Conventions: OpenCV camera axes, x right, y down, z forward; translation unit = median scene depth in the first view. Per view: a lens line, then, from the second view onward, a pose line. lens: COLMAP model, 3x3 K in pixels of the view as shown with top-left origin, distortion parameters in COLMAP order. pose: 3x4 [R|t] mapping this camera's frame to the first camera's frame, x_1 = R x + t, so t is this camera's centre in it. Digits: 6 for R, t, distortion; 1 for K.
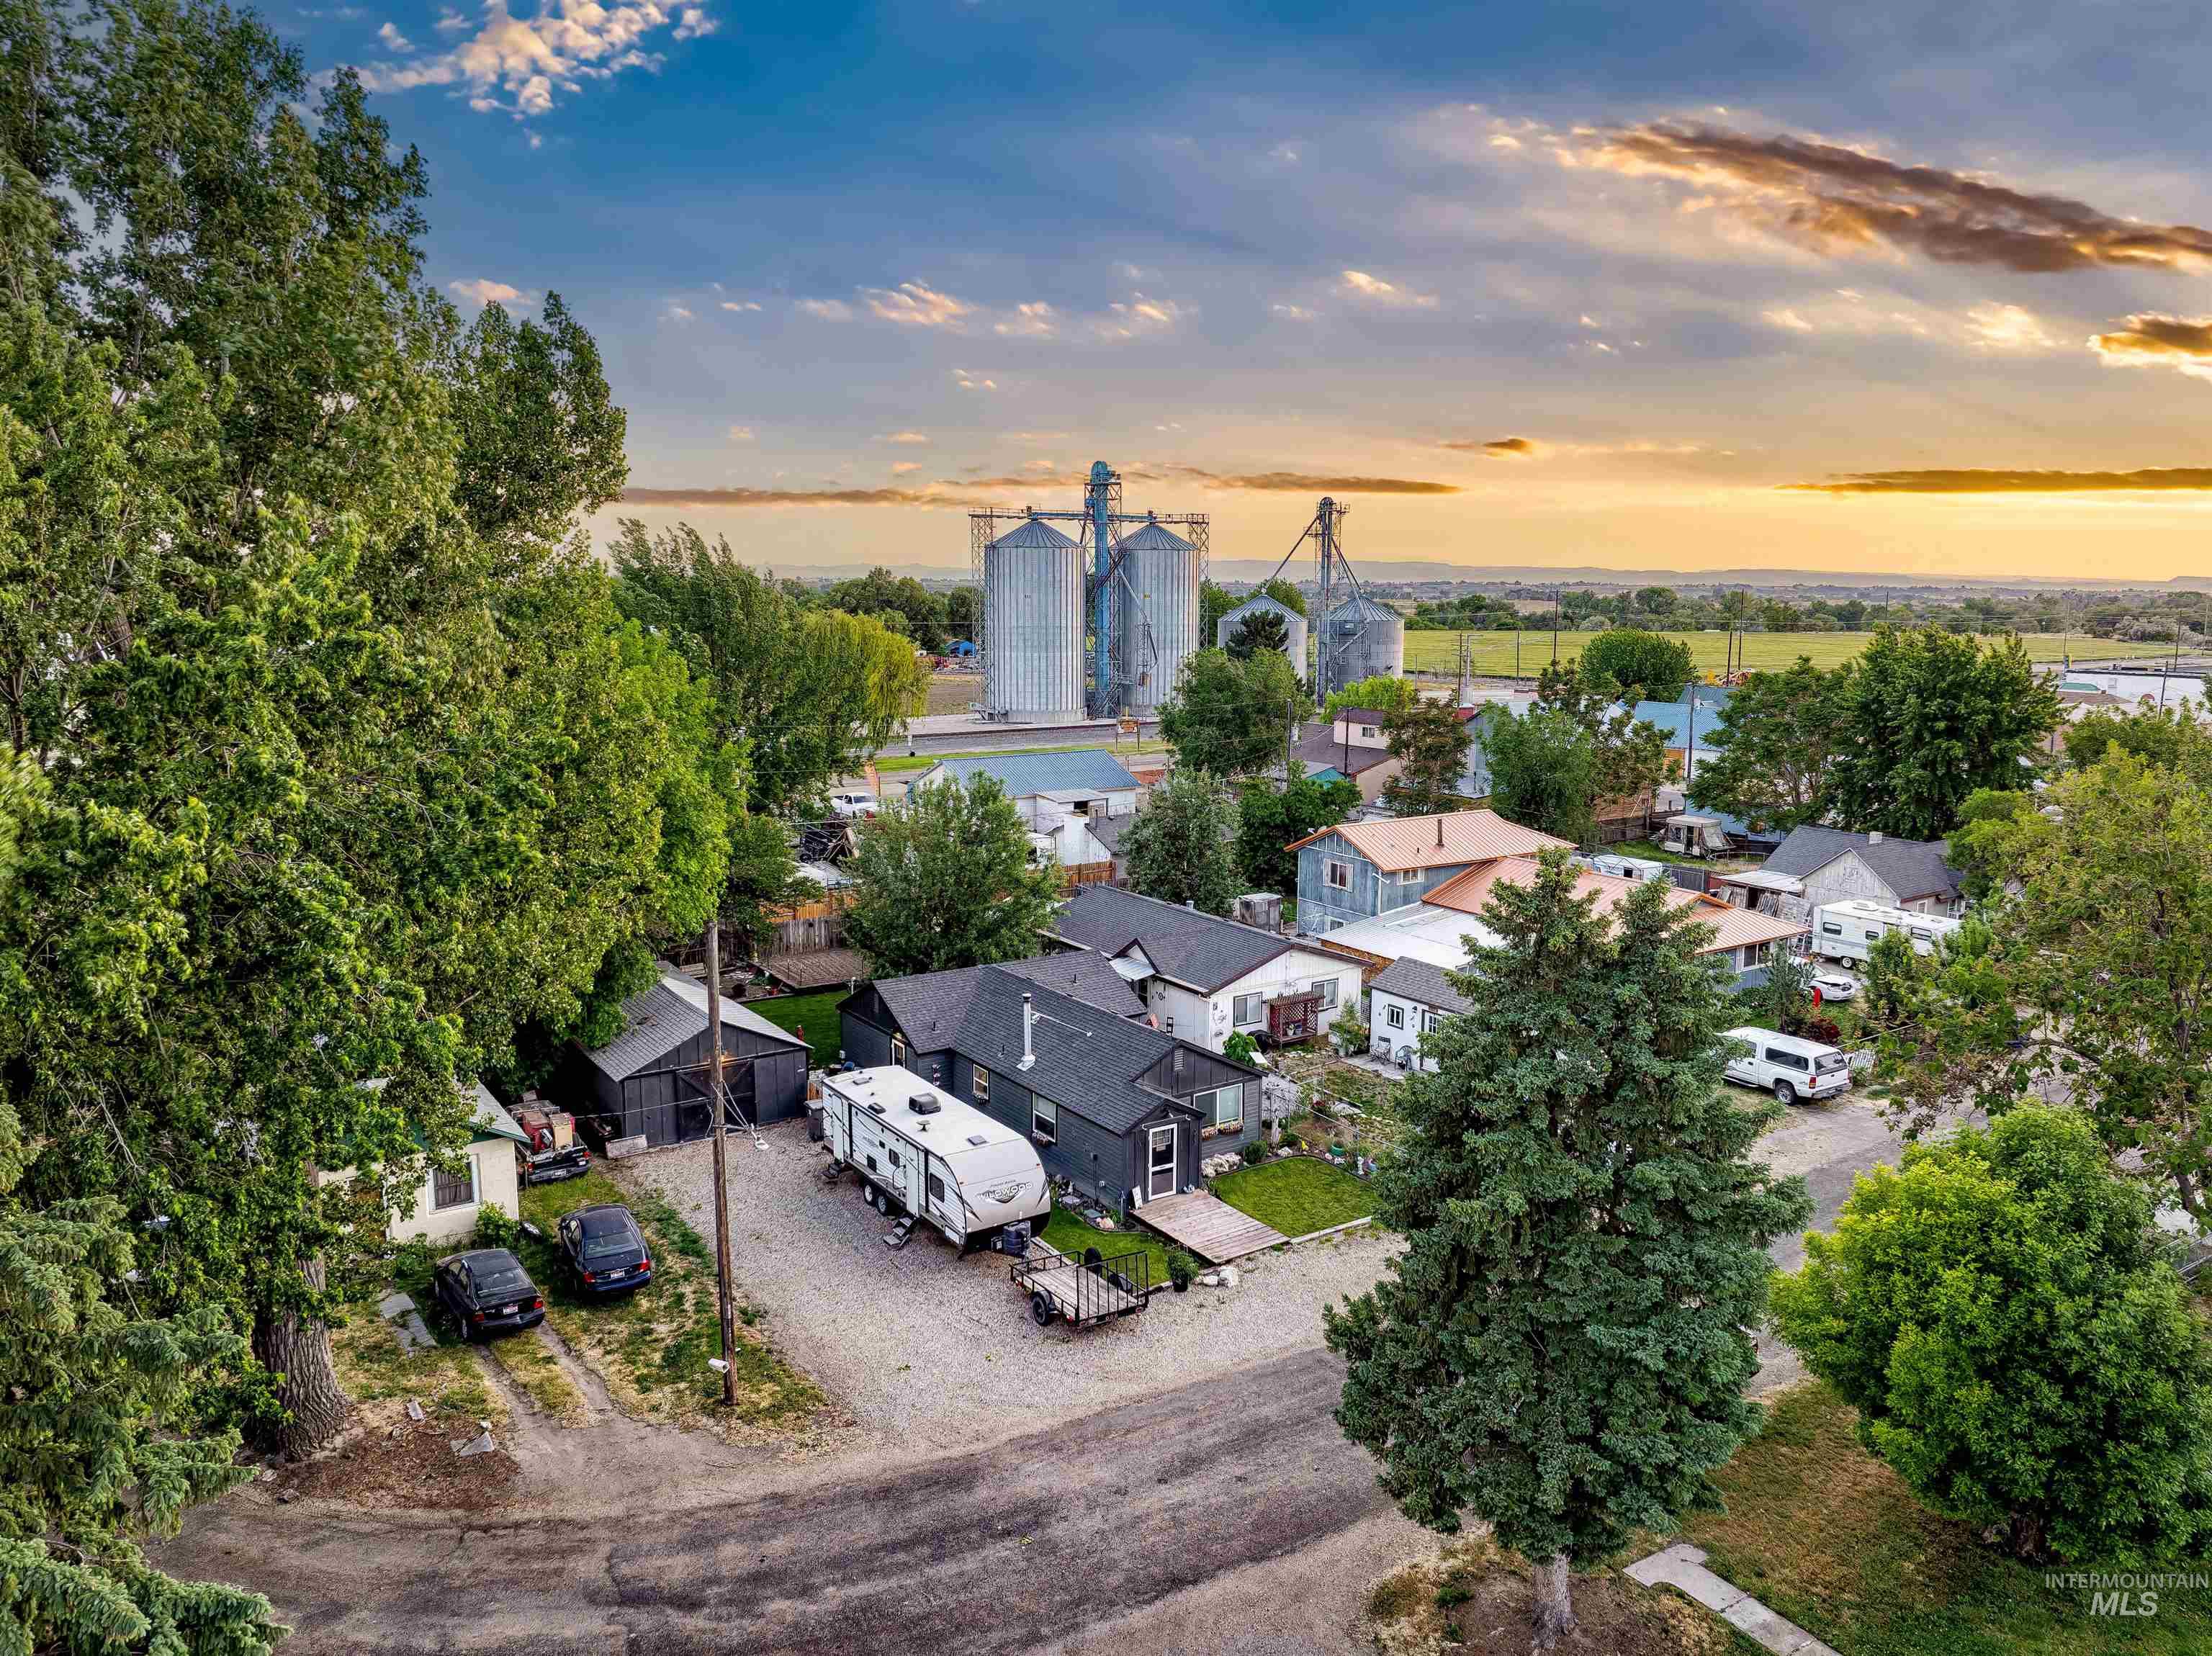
lens RADIAL K [[1578.1, 0, 1077.1], [0, 1578.1, 827.2], [0, 0, 1]] dist [-0.035955, 0.003000]
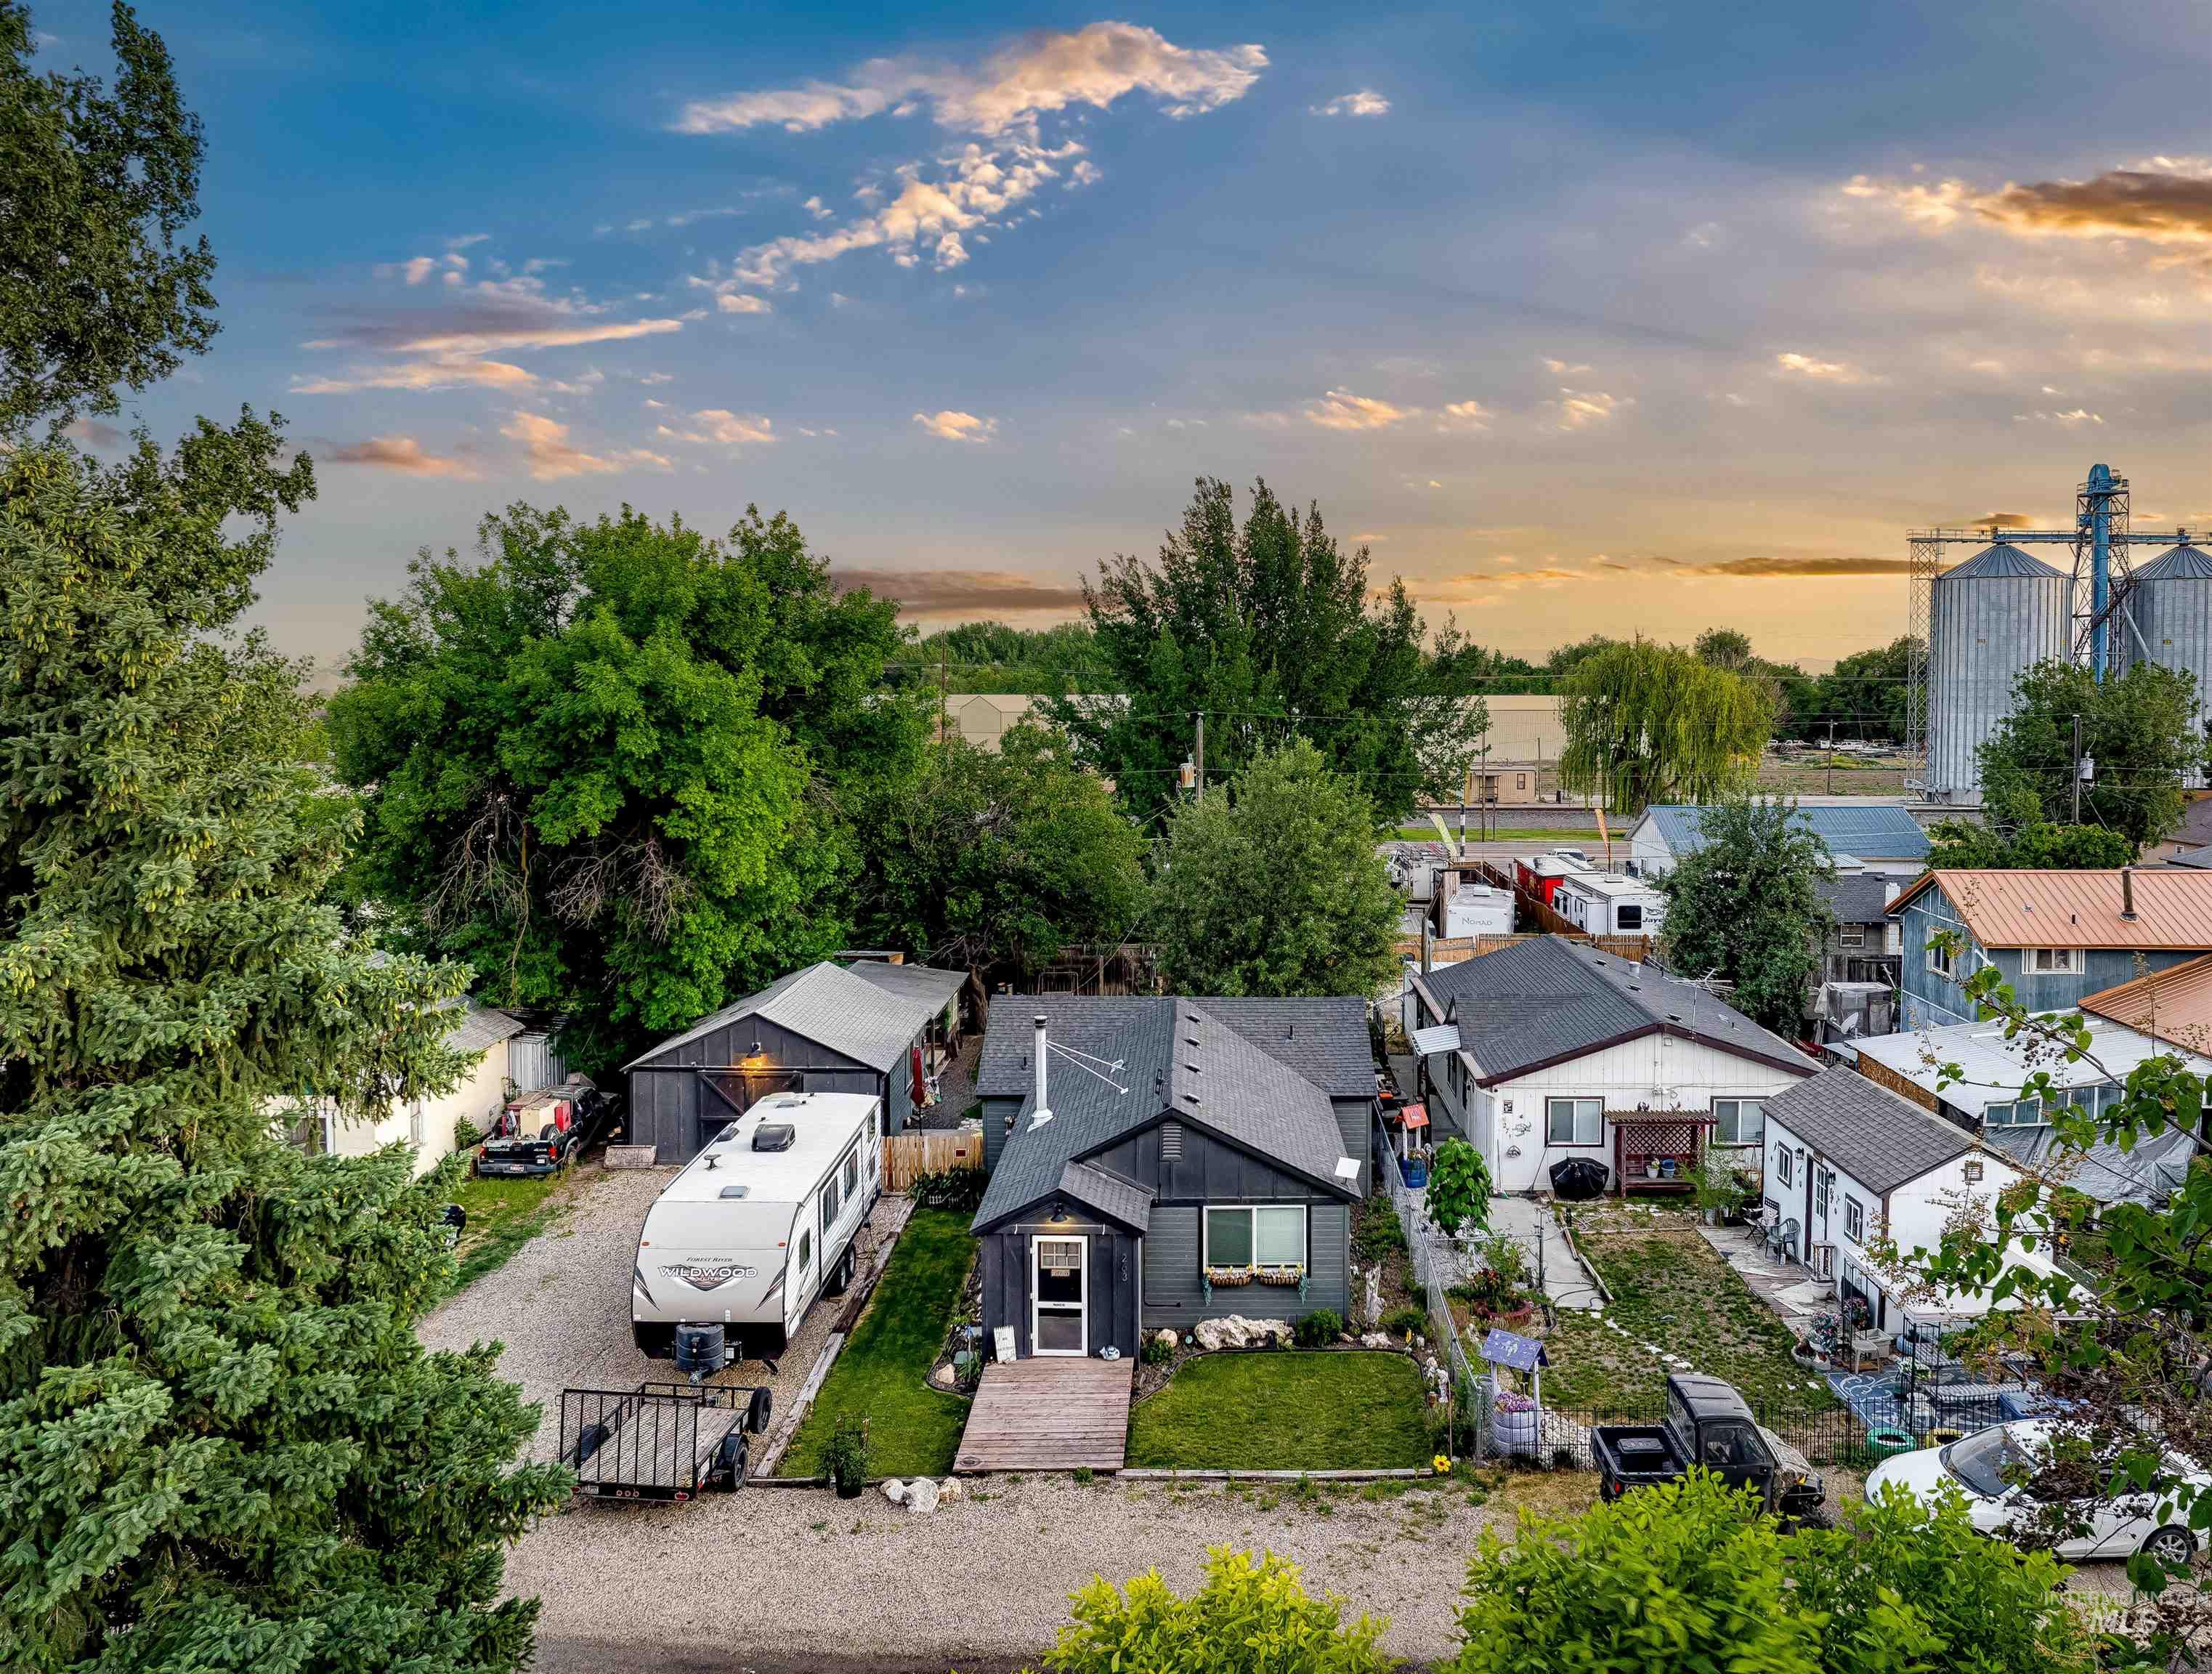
lens RADIAL K [[1721.3, 0, 1173.3], [0, 1721.3, 781.9], [0, 0, 1]] dist [-0.039011, -0.008146]
pose [[0.832800, 0.032769, -0.552603, 0.427291], [-0.085339, 0.993913, -0.069672, 0.054851], [0.546956, 0.105181, 0.830528, 0.431278]]
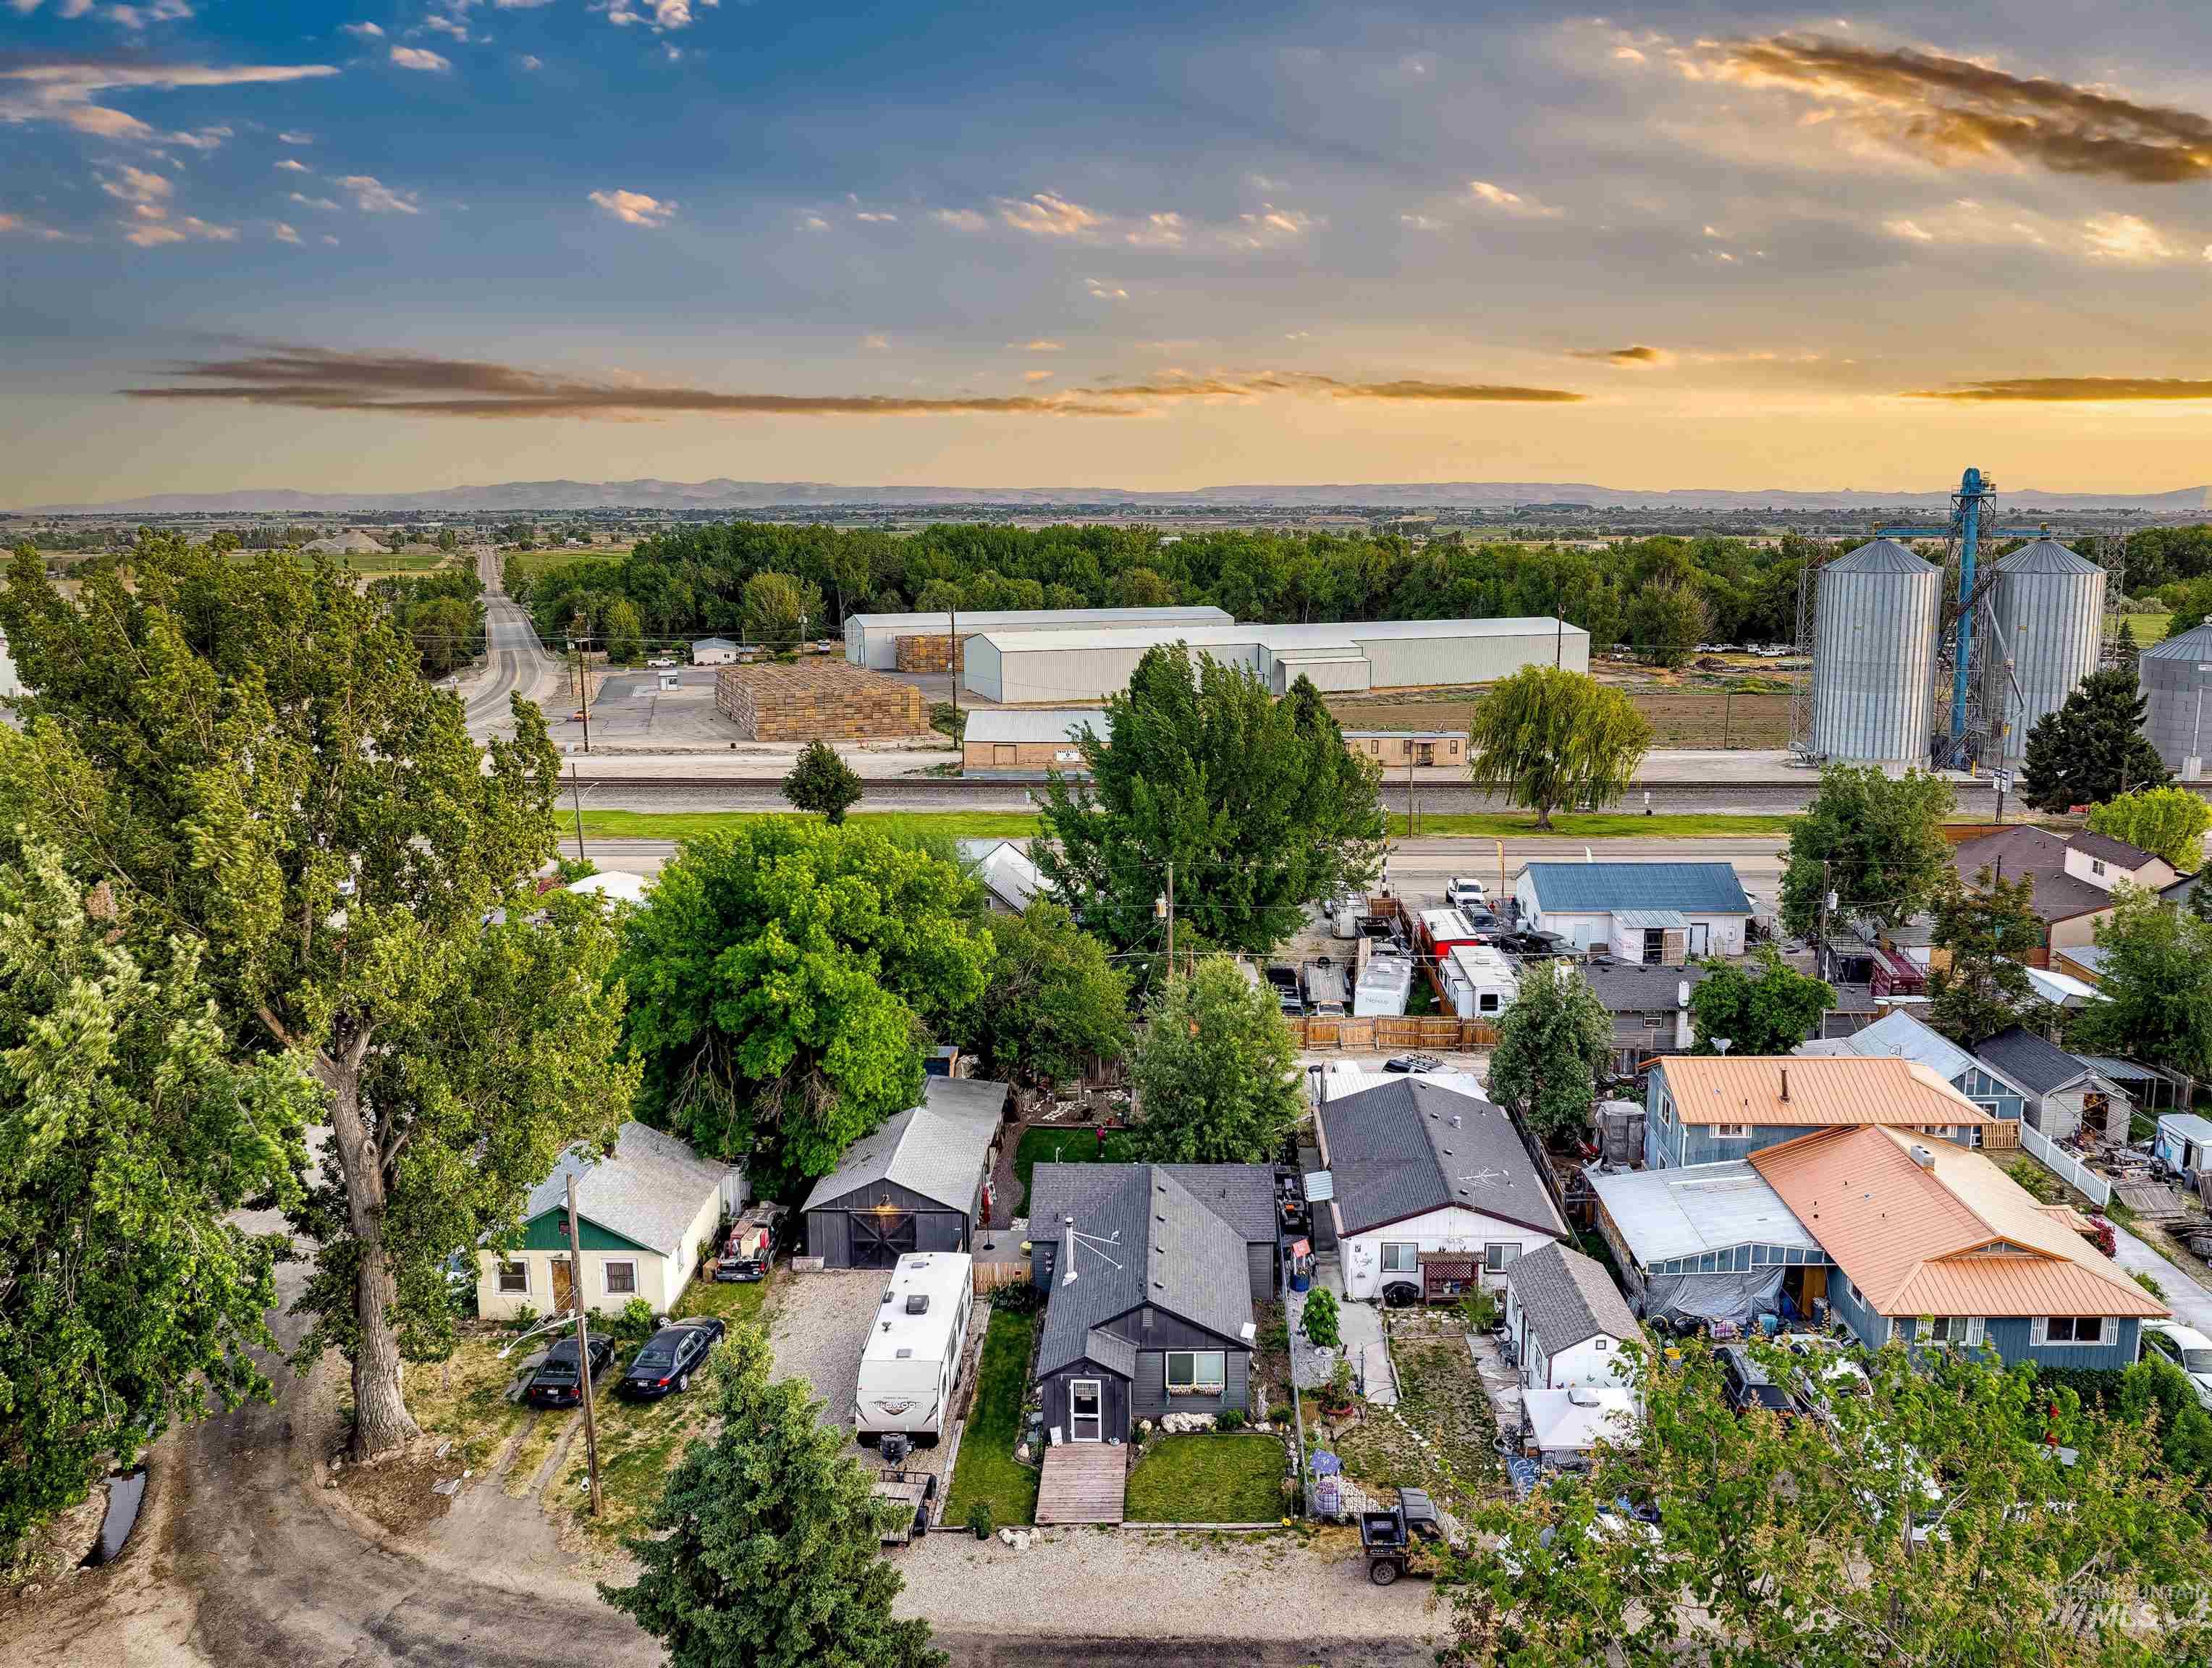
lens RADIAL K [[1636.6, 0, 1106.0], [0, 1636.6, 834.0], [0, 0, 1]] dist [-0.040278, -0.001195]
pose [[0.815934, 0.098583, -0.569678, 0.640250], [-0.074822, 0.995074, 0.065033, -0.250267], [0.573283, -0.010438, 0.819291, 0.076397]]
